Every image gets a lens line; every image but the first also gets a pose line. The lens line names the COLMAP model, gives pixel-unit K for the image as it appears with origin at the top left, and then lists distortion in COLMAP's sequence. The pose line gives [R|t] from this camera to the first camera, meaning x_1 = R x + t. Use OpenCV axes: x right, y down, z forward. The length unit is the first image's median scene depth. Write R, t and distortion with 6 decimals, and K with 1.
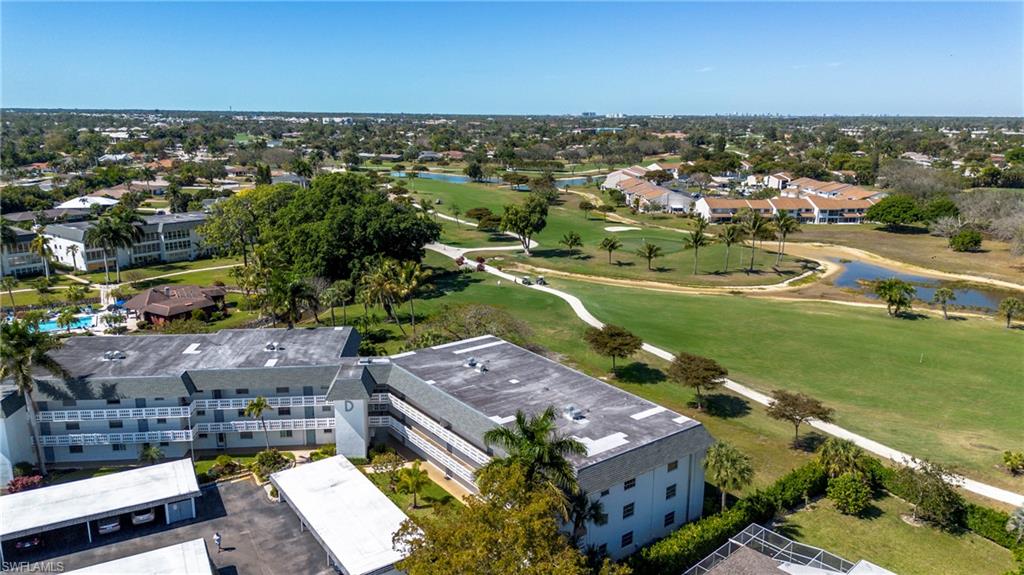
lens RADIAL K [[726.6, 0, 511.6], [0, 726.6, 307.0], [0, 0, 1]] dist [0.075454, -0.076783]
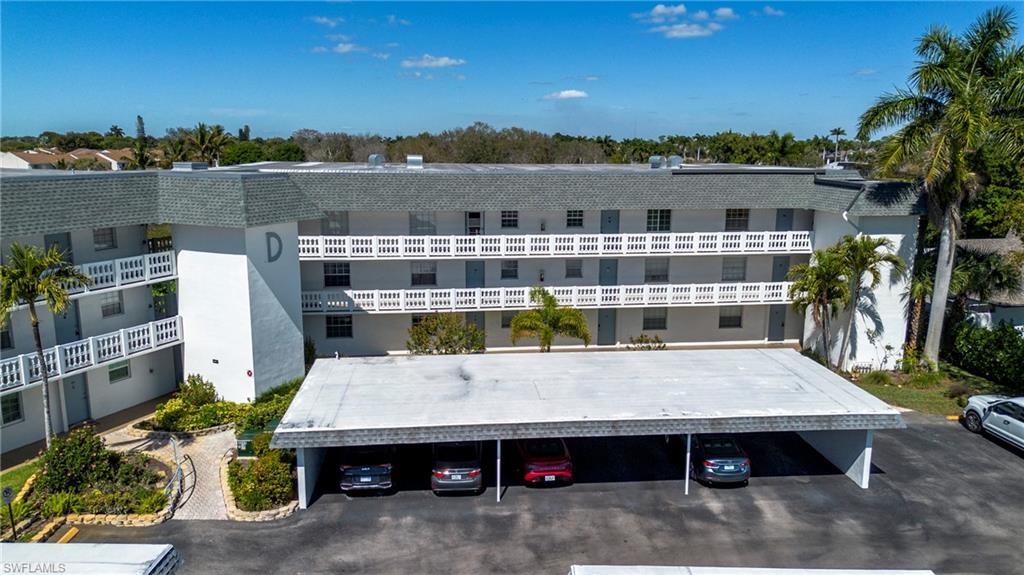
lens RADIAL K [[726.6, 0, 521.2], [0, 726.6, 286.9], [0, 0, 1]] dist [0.075454, -0.076783]
pose [[0.485860, -0.170027, 0.857340, -0.214408], [0.221692, 0.972792, 0.067289, 0.068693], [-0.845454, 0.157372, 0.510334, 0.297758]]
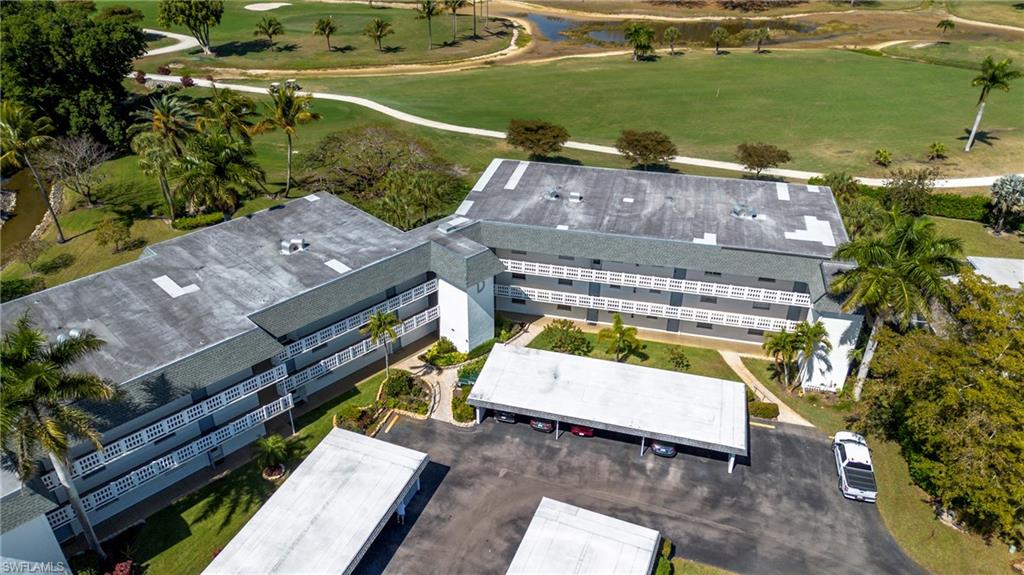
lens RADIAL K [[726.6, 0, 517.0], [0, 726.6, 289.7], [0, 0, 1]] dist [0.075454, -0.076783]
pose [[0.769989, -0.331991, 0.544885, -0.268161], [0.166935, 0.929047, 0.330158, -0.048820], [-0.615833, -0.163257, 0.770777, 0.158380]]
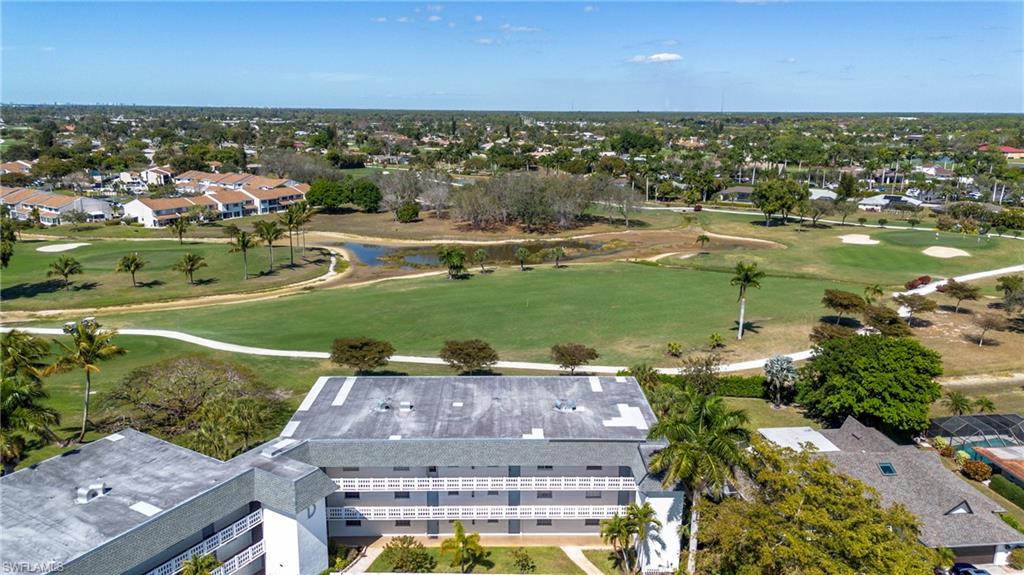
lens RADIAL K [[726.6, 0, 519.6], [0, 726.6, 283.1], [0, 0, 1]] dist [0.075454, -0.076783]
pose [[0.585243, -0.192464, 0.787686, -0.277611], [0.204897, 0.974998, 0.085995, -0.047795], [-0.784543, 0.111066, 0.610046, 0.150401]]
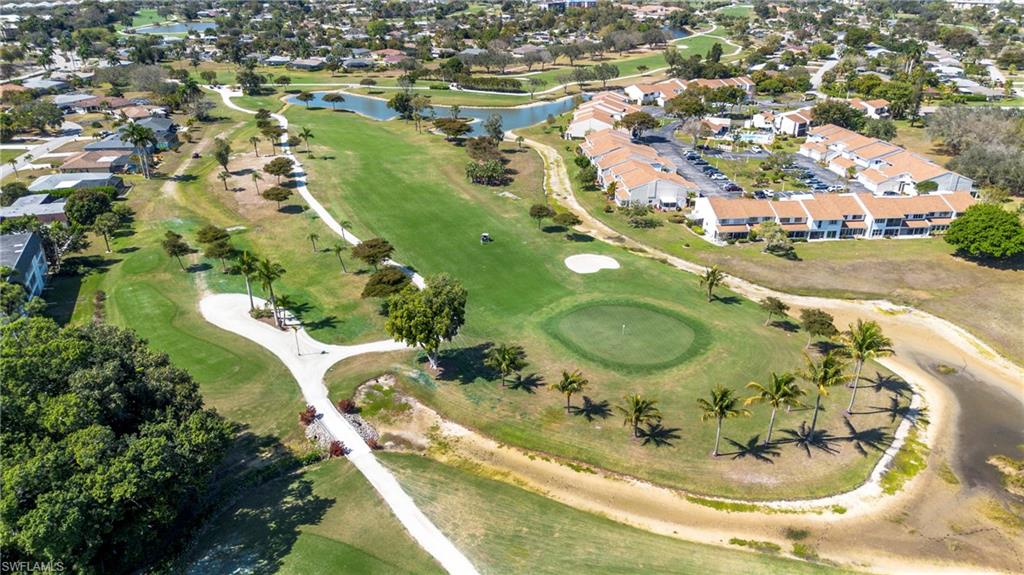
lens RADIAL K [[726.6, 0, 521.2], [0, 726.6, 296.6], [0, 0, 1]] dist [0.075454, -0.076783]
pose [[0.998567, -0.029464, 0.044675, 0.076150], [0.021529, 0.985432, 0.168701, -0.260503], [-0.048994, -0.167498, 0.984654, 0.454630]]
